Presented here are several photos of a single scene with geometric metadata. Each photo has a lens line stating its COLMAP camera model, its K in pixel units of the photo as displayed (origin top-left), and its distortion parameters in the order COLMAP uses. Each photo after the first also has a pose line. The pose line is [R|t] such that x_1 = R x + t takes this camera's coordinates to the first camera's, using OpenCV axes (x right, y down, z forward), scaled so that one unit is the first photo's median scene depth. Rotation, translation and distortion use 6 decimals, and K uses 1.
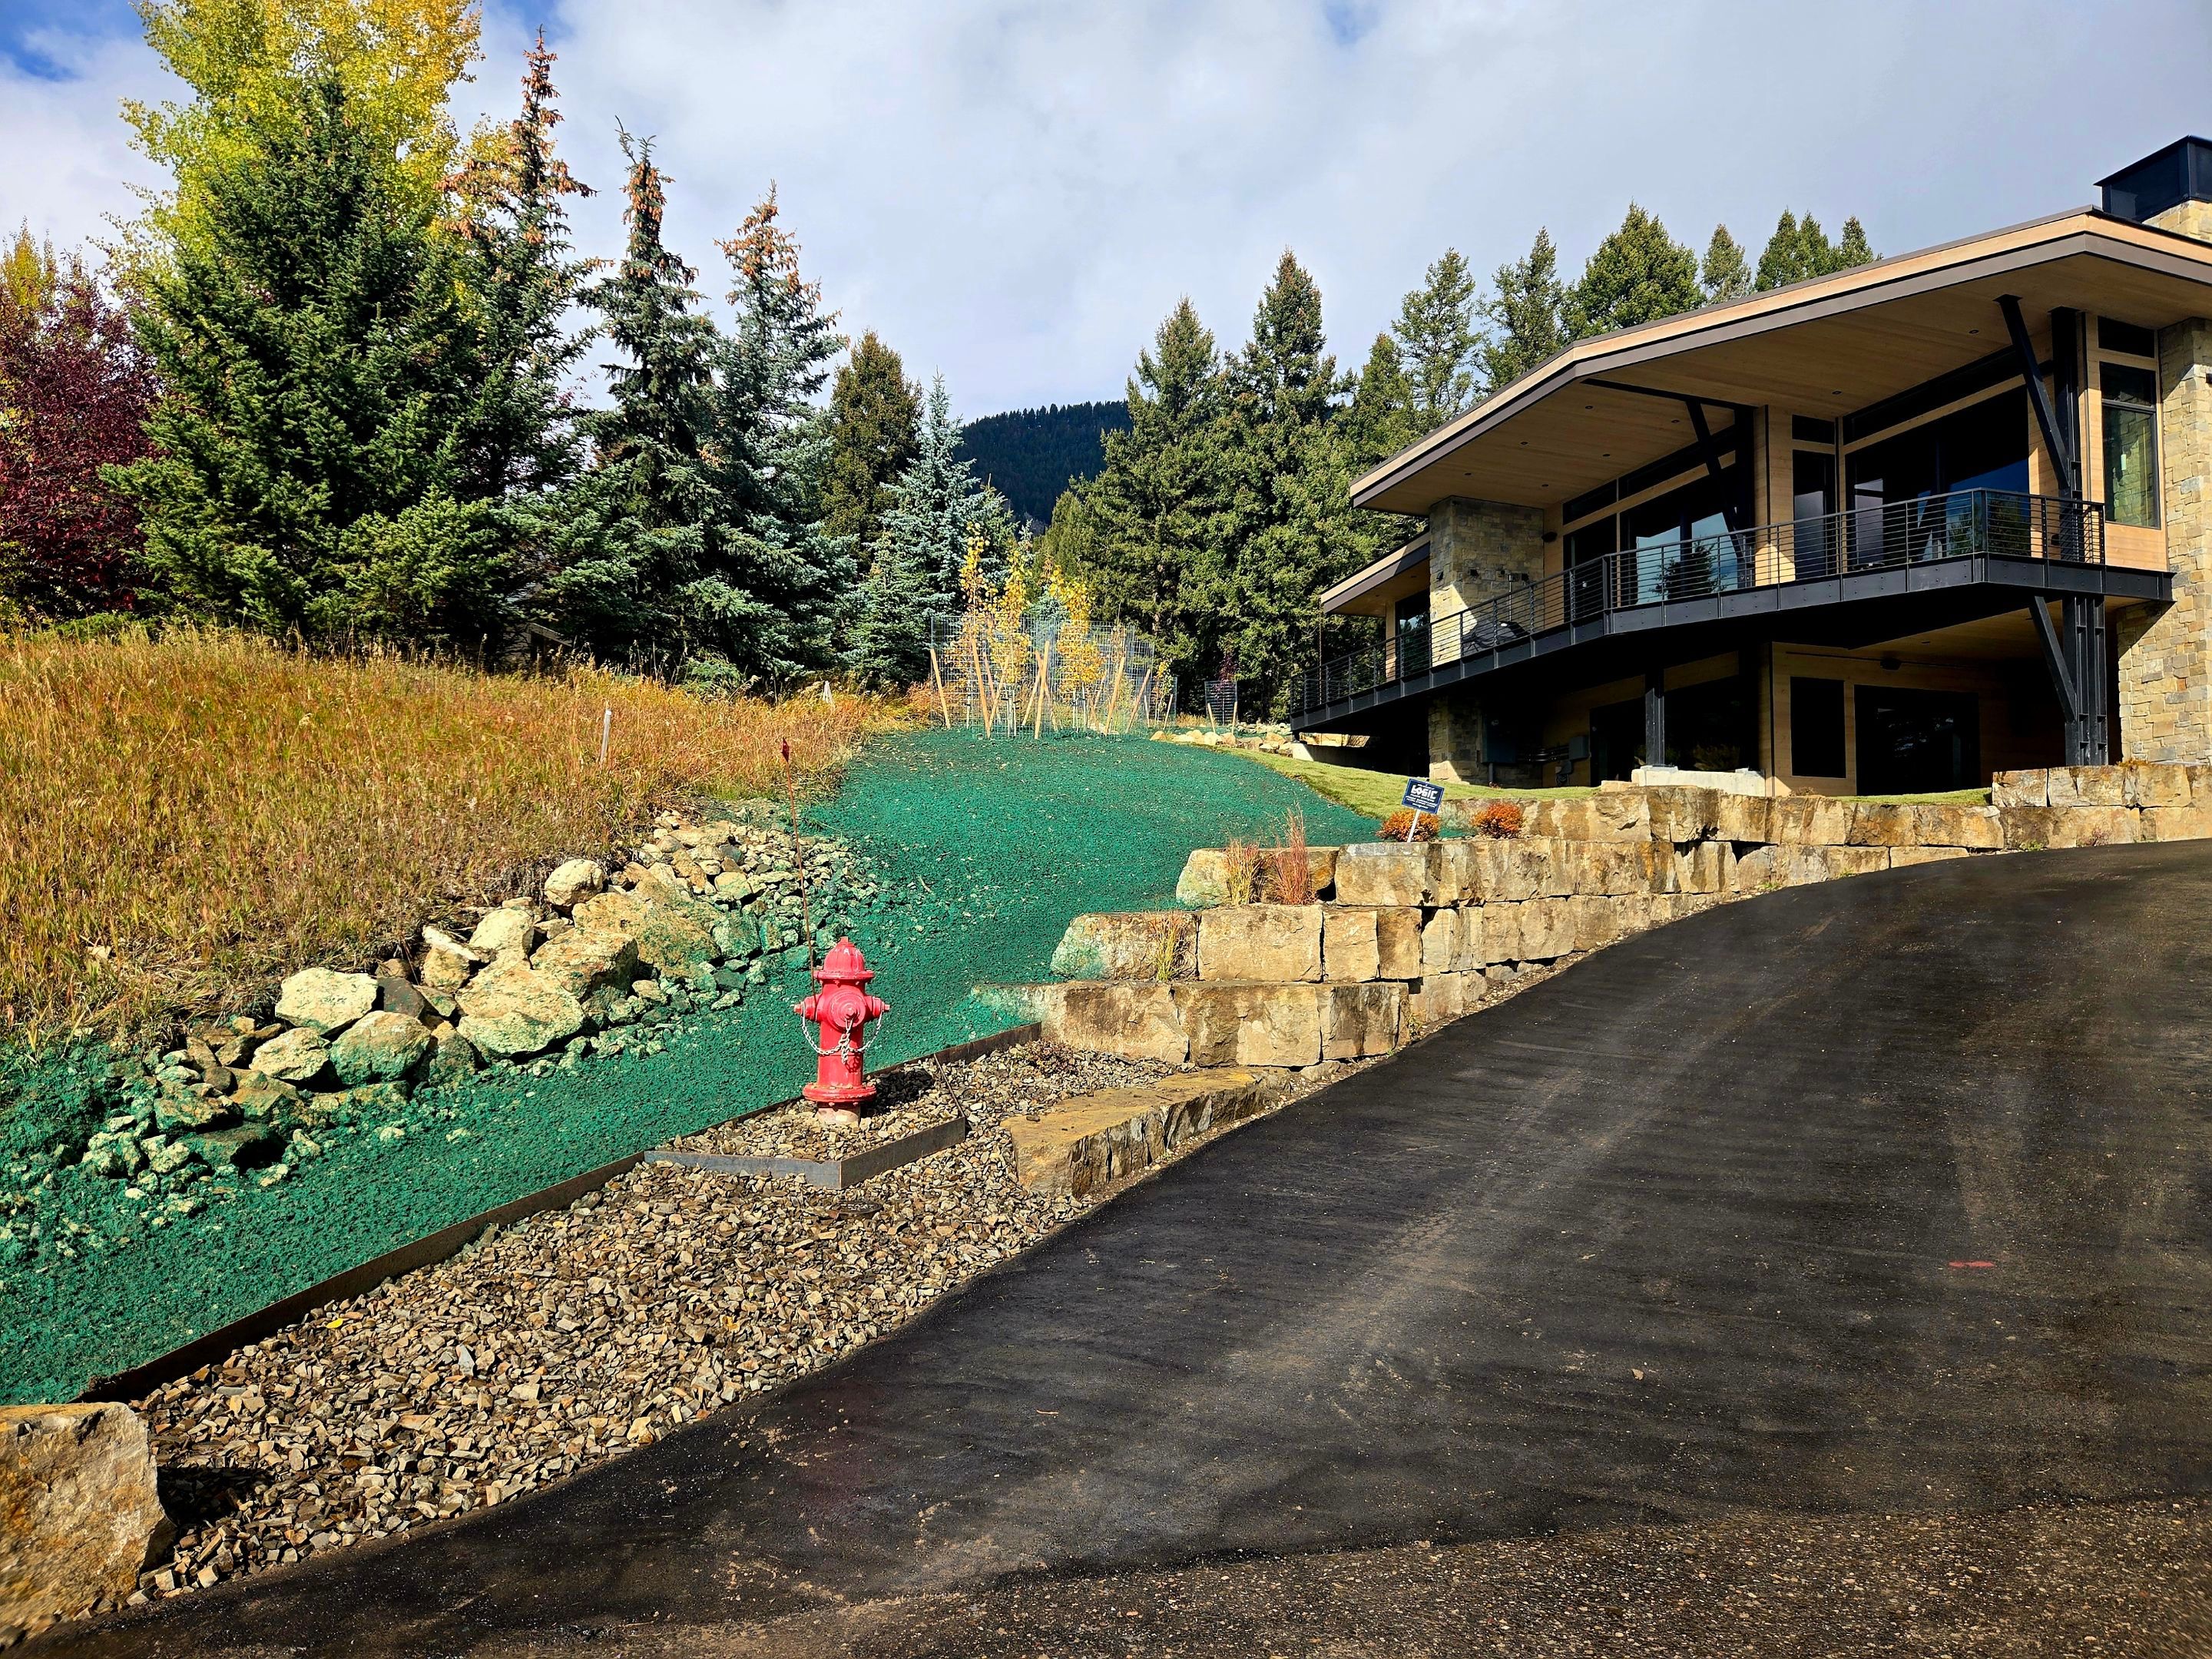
lens RADIAL K [[1473.7, 0, 1111.3], [0, 1473.7, 834.6], [0, 0, 1]] dist [0.071334, -0.047317]
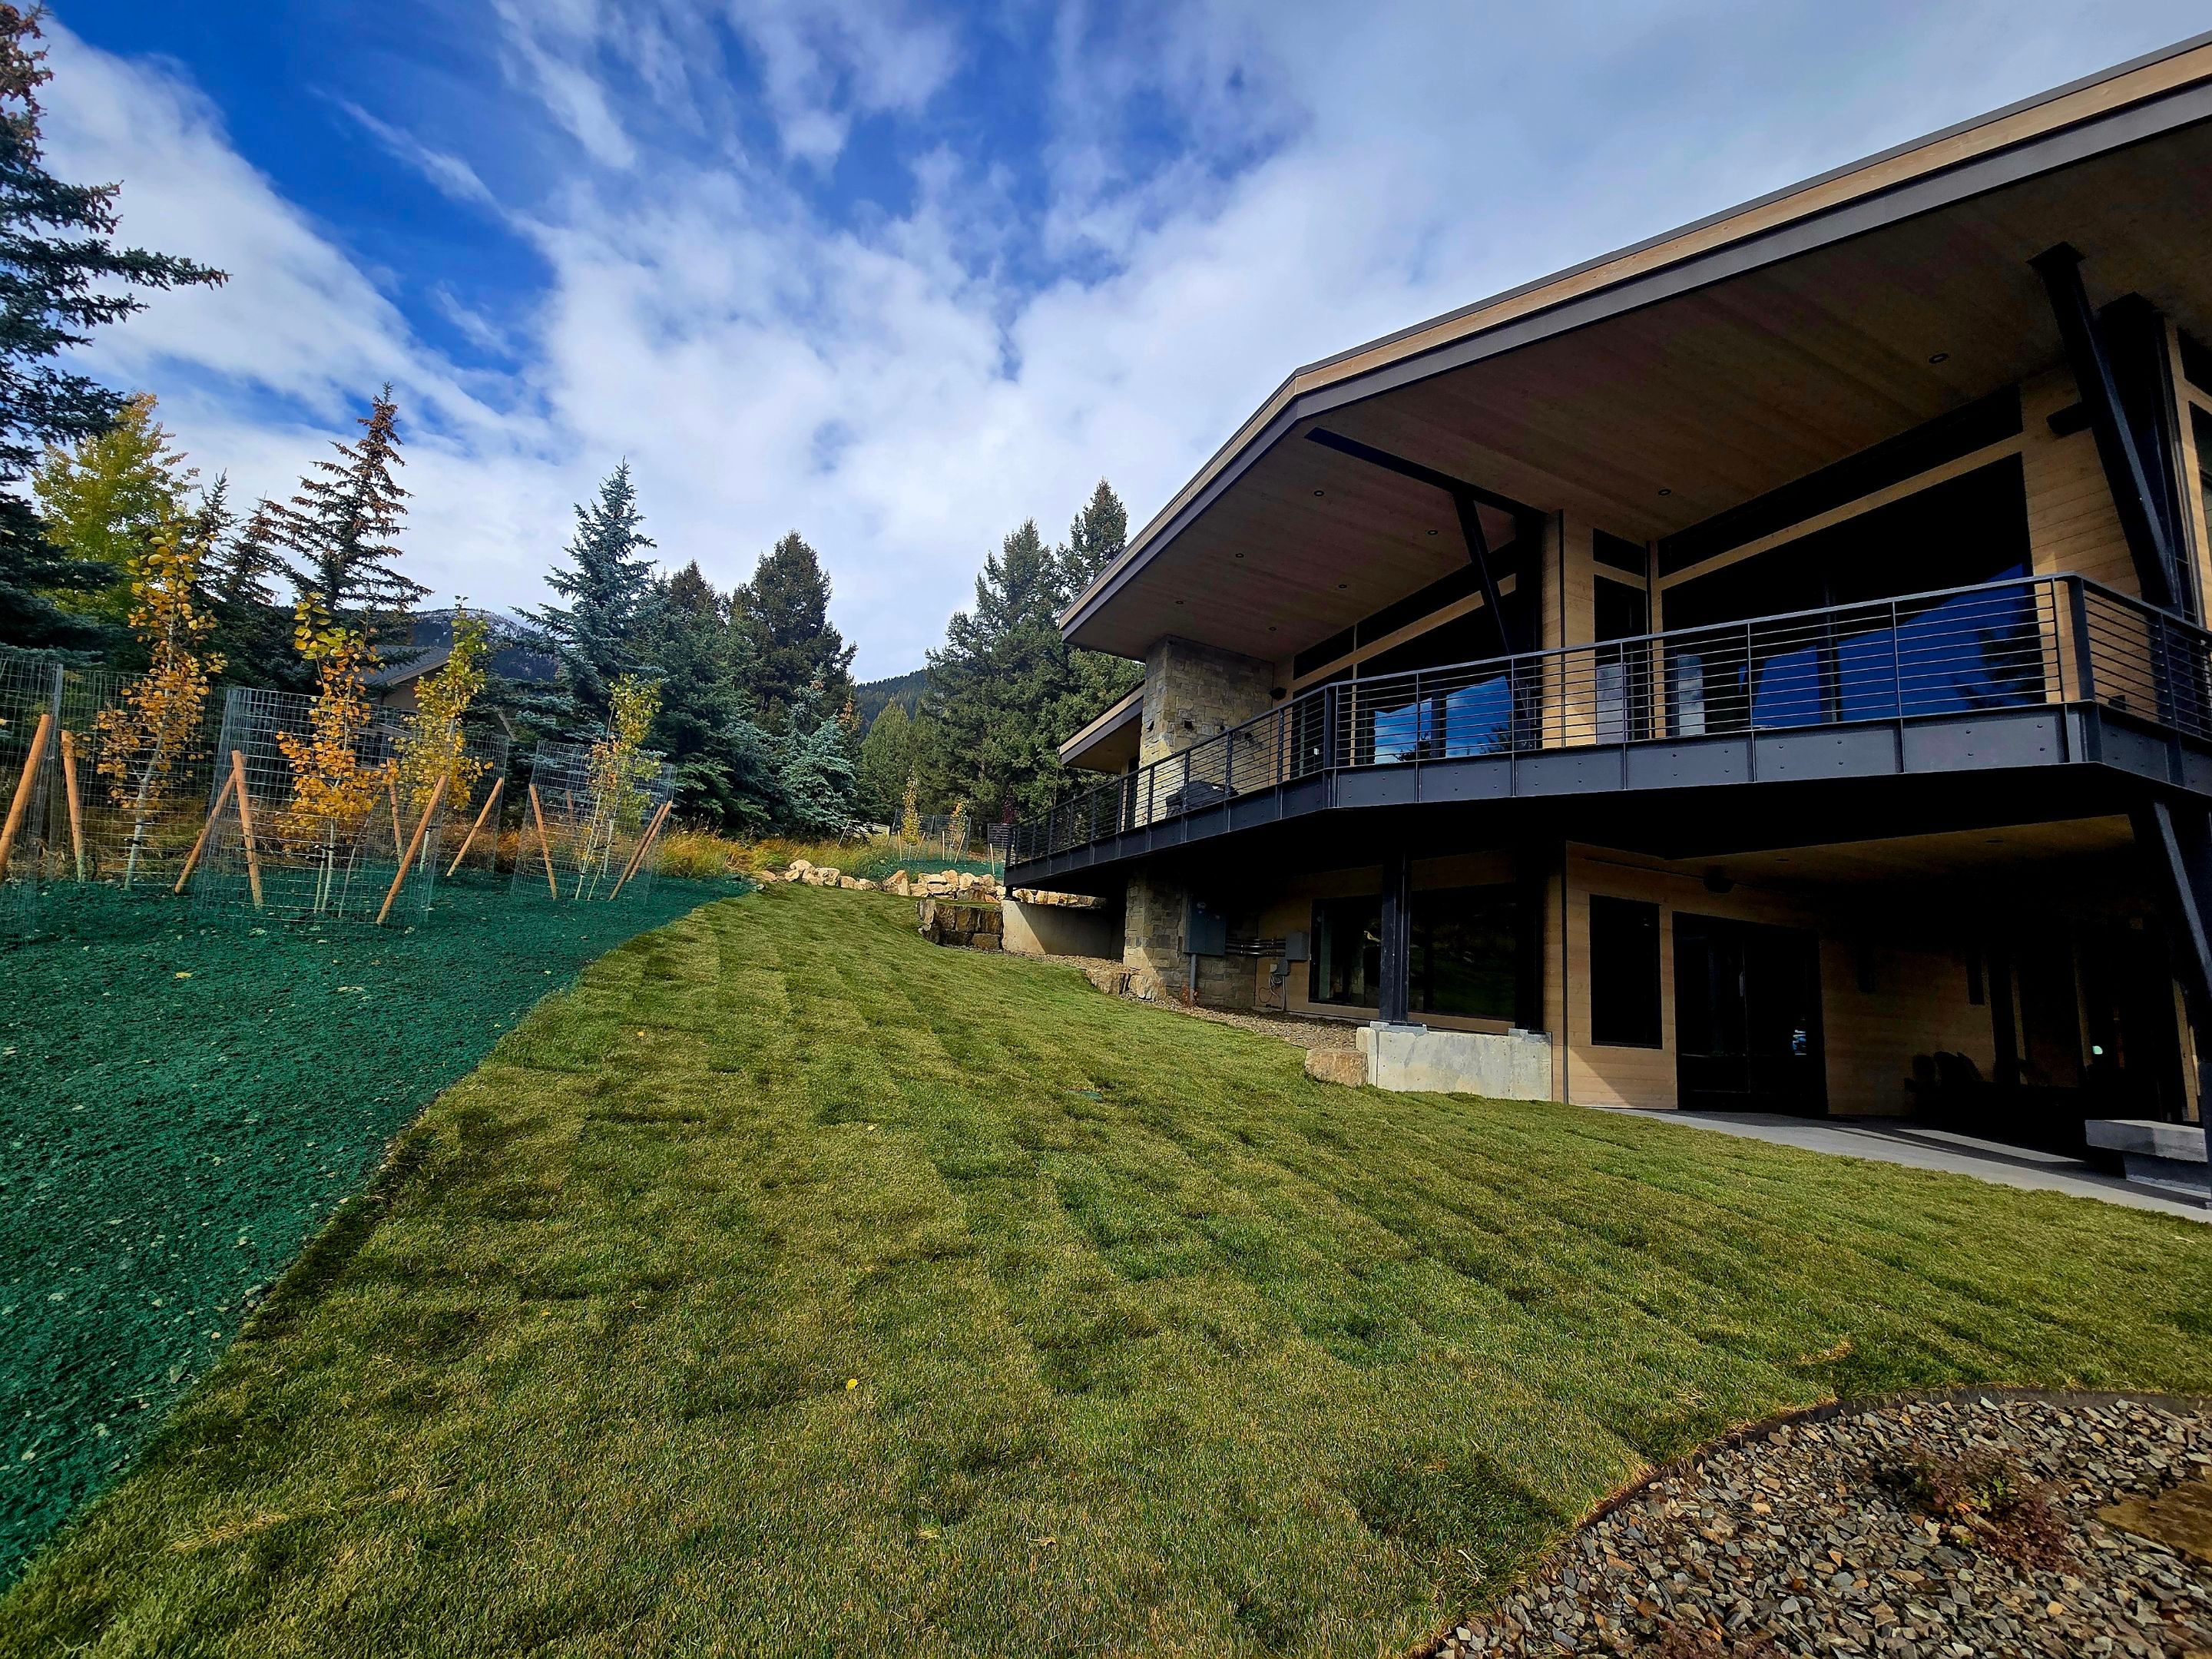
lens RADIAL K [[907.0, 0, 1101.3], [0, 907.0, 820.6], [0, 0, 1]] dist [0.000543, 0.000120]
pose [[0.995608, 0.079143, 0.050013, 0.224254], [-0.073734, 0.992045, -0.102031, -0.085095], [-0.057690, 0.097895, 0.993523, 0.637969]]
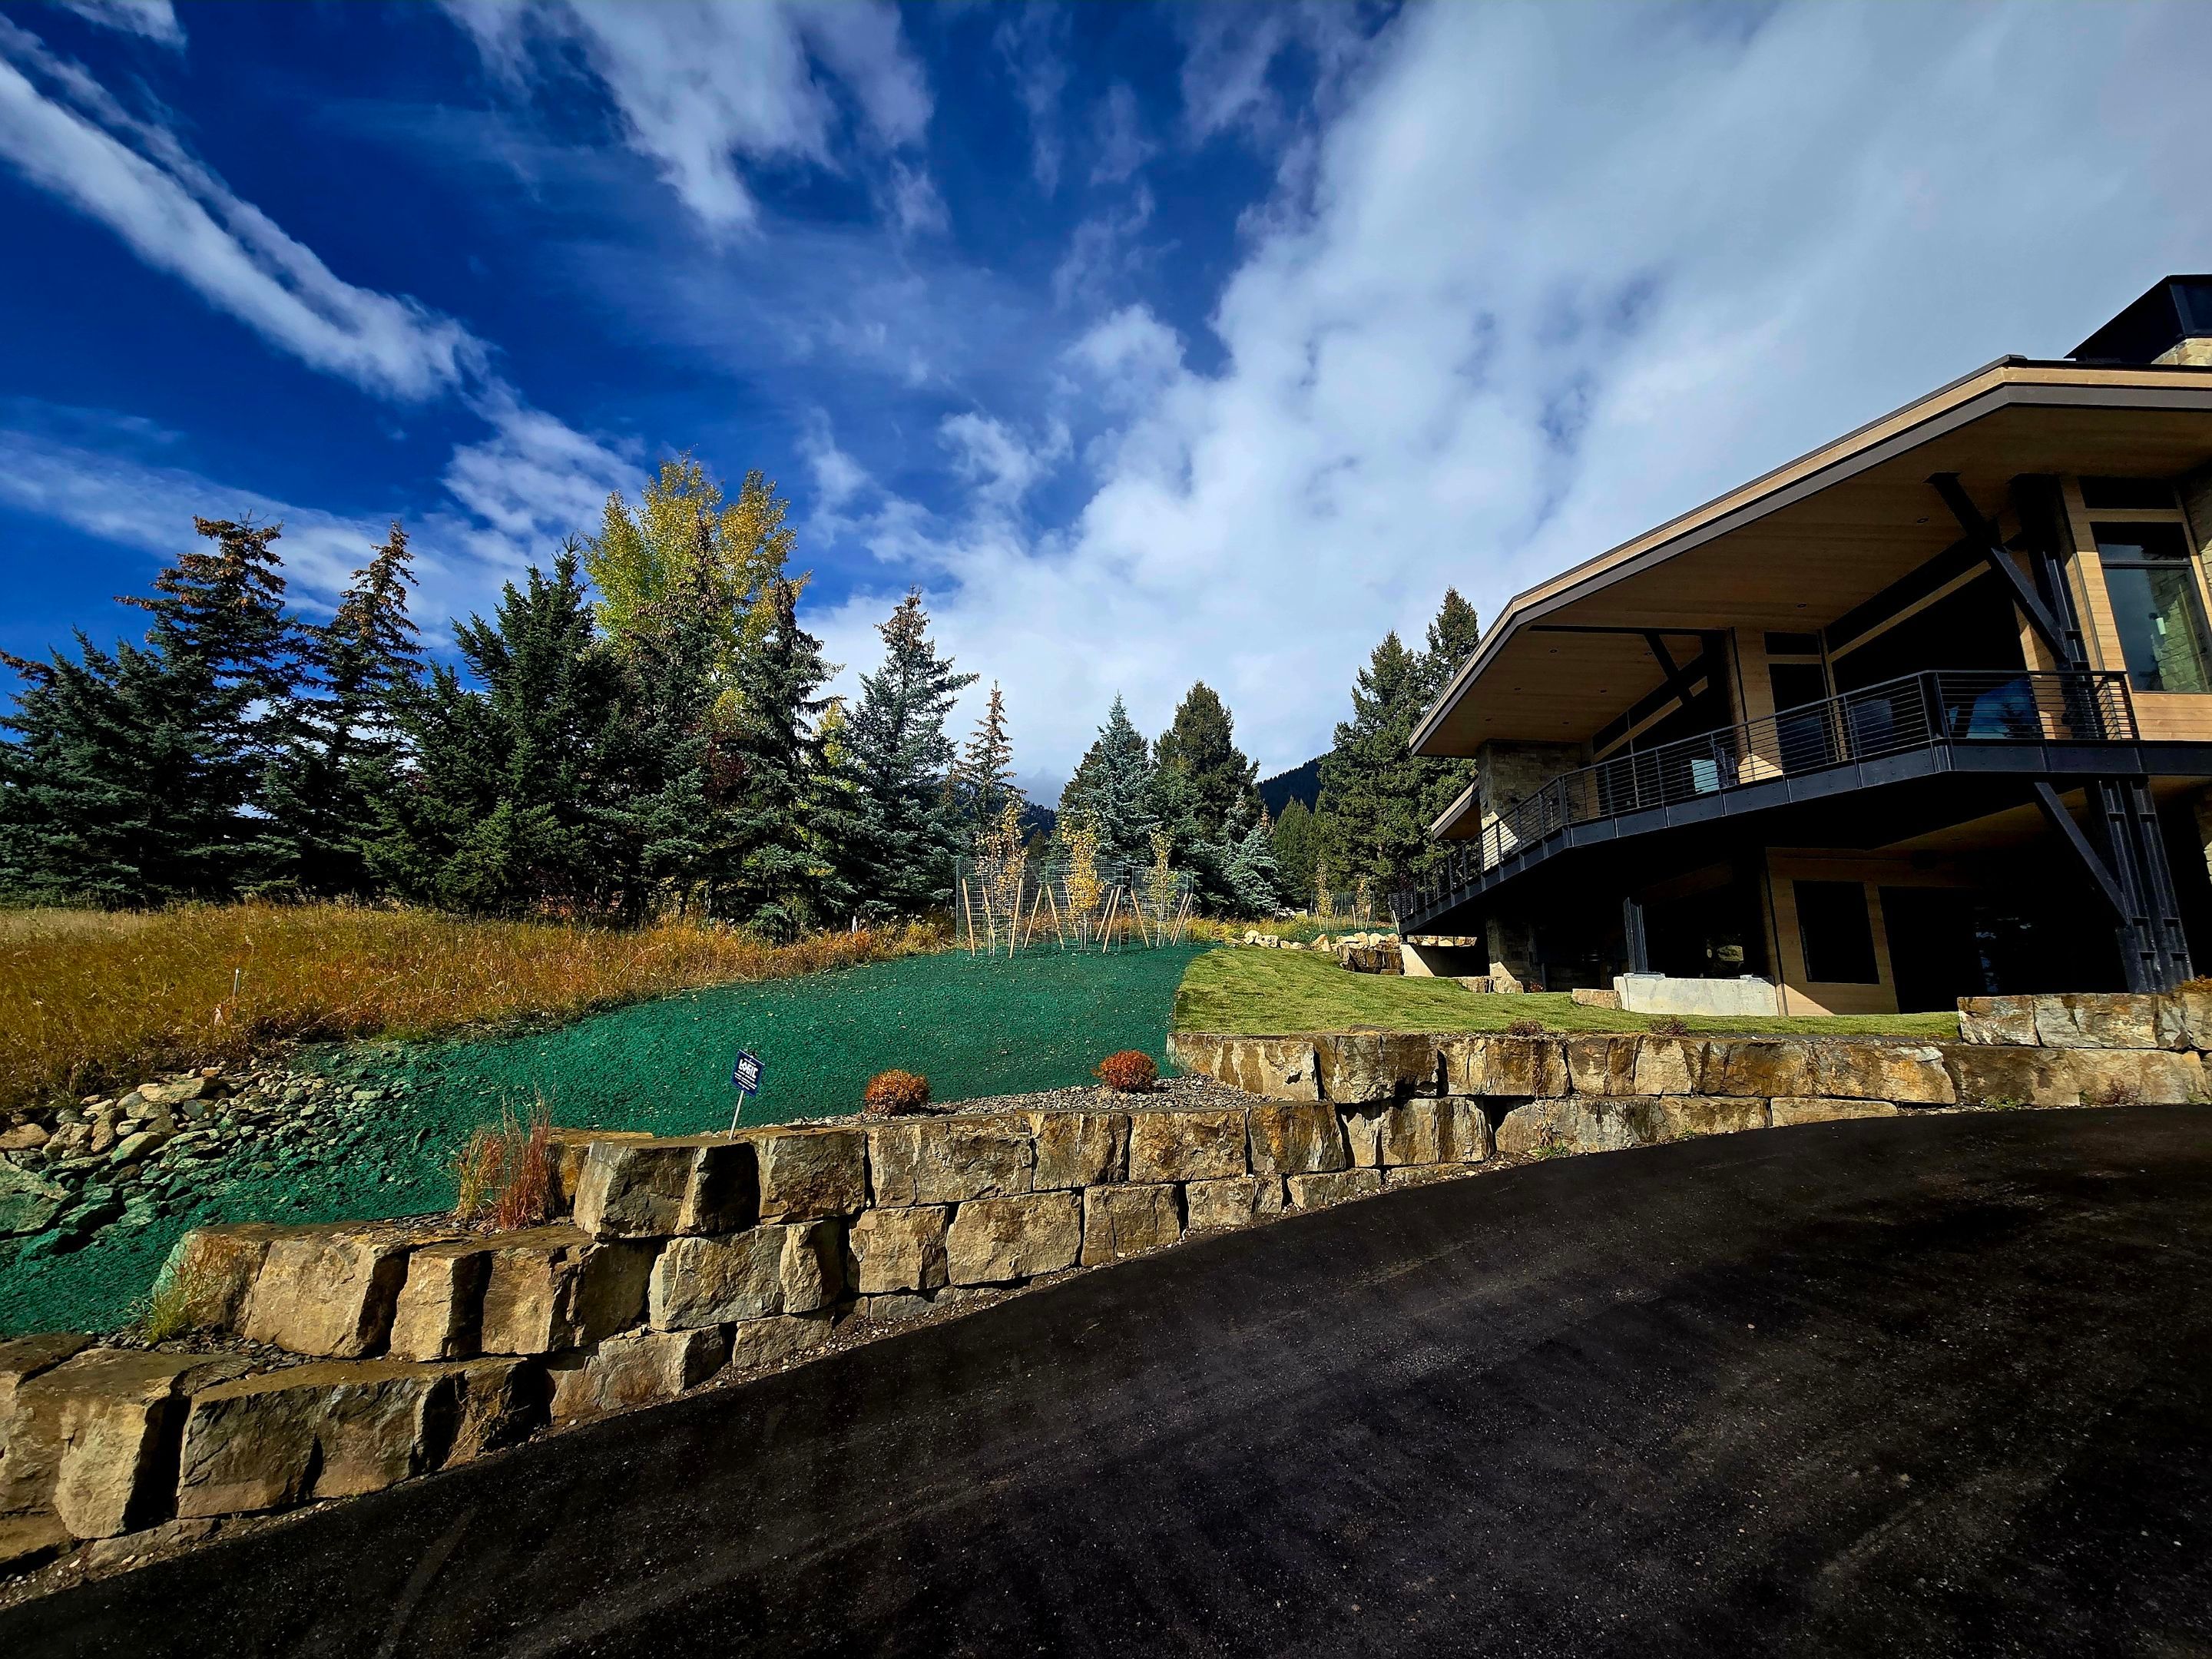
lens RADIAL K [[907.0, 0, 1101.3], [0, 907.0, 820.6], [0, 0, 1]] dist [0.000543, 0.000120]
pose [[0.922130, -0.066725, -0.381082, 0.278900], [-0.004560, 0.983072, -0.183164, -0.034182], [0.386852, 0.170639, 0.906216, 0.284930]]
